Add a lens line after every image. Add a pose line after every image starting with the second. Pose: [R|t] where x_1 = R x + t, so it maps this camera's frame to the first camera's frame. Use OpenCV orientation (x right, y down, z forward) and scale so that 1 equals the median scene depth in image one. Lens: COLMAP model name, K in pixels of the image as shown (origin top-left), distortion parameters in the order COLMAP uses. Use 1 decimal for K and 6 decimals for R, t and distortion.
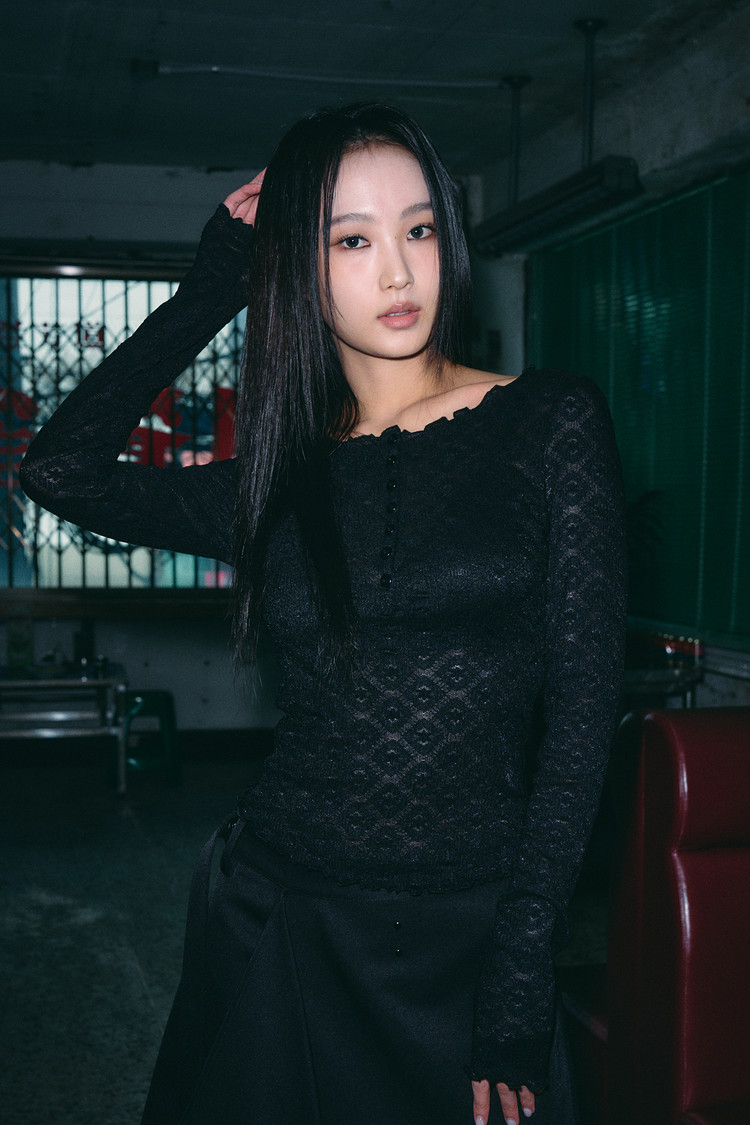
lens RADIAL K [[1644.4, 0, 375.0], [0, 1644.4, 562.5], [0, 0, 1]] dist [0.001627, -0.068444]
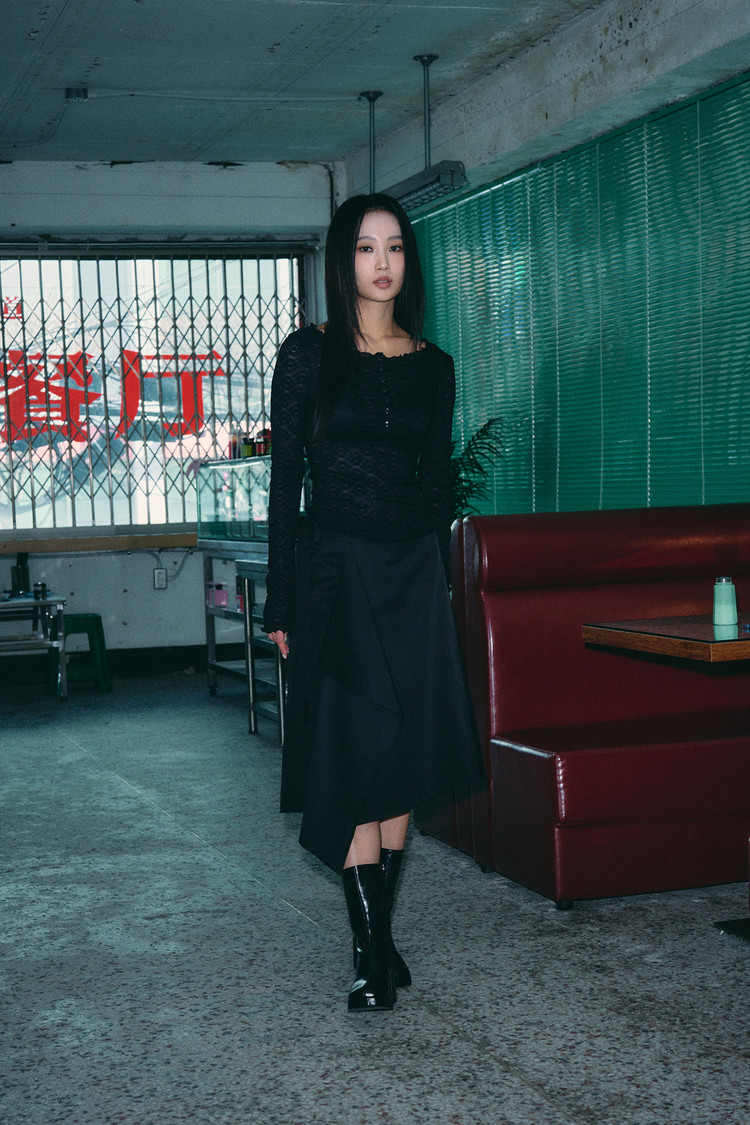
lens RADIAL K [[1733.5, 0, 370.4], [0, 1733.5, 551.8], [0, 0, 1]] dist [0.021415, 0.090783]
pose [[0.996342, -0.044985, 0.072660, -0.027992], [0.044261, 0.998953, 0.011547, 0.042640], [-0.073103, -0.008289, 0.997290, -0.340606]]
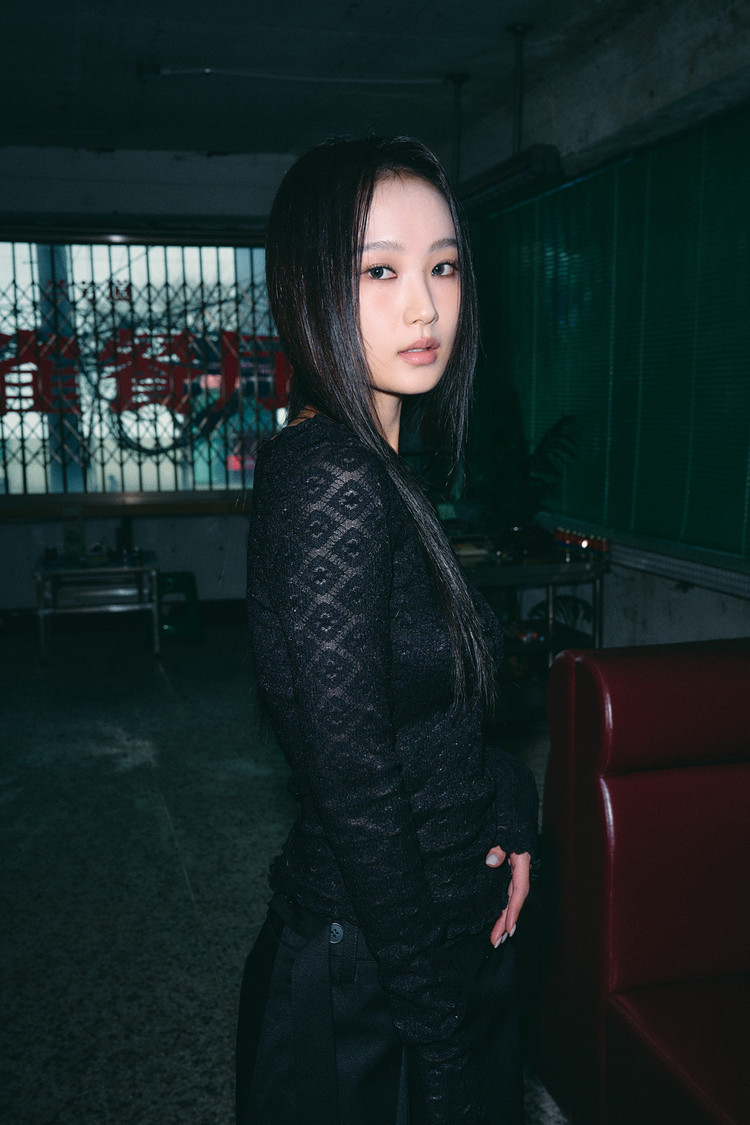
lens RADIAL K [[1227.9, 0, 371.1], [0, 1227.9, 580.4], [0, 0, 1]] dist [0.001064, 0.139022]
pose [[0.999748, -0.018242, 0.013052, 0.003606], [0.016730, 0.994032, 0.107798, -0.024343], [-0.014940, -0.107553, 0.994087, 0.059048]]
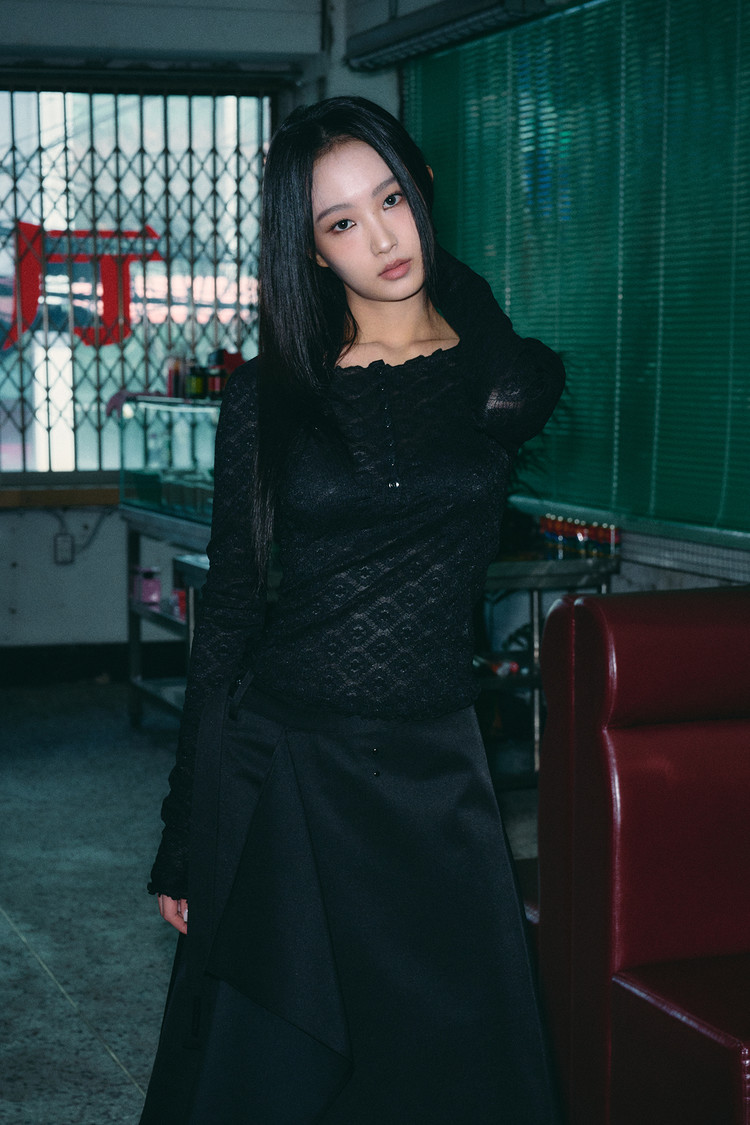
lens RADIAL K [[2204.4, 0, 375.0], [0, 2204.4, 562.5], [0, 0, 1]] dist [0.005511, 0.012843]
pose [[0.995686, -0.020076, 0.090592, -0.035743], [0.014447, 0.997949, 0.062368, -0.007913], [-0.091658, -0.060790, 0.993933, -0.151676]]
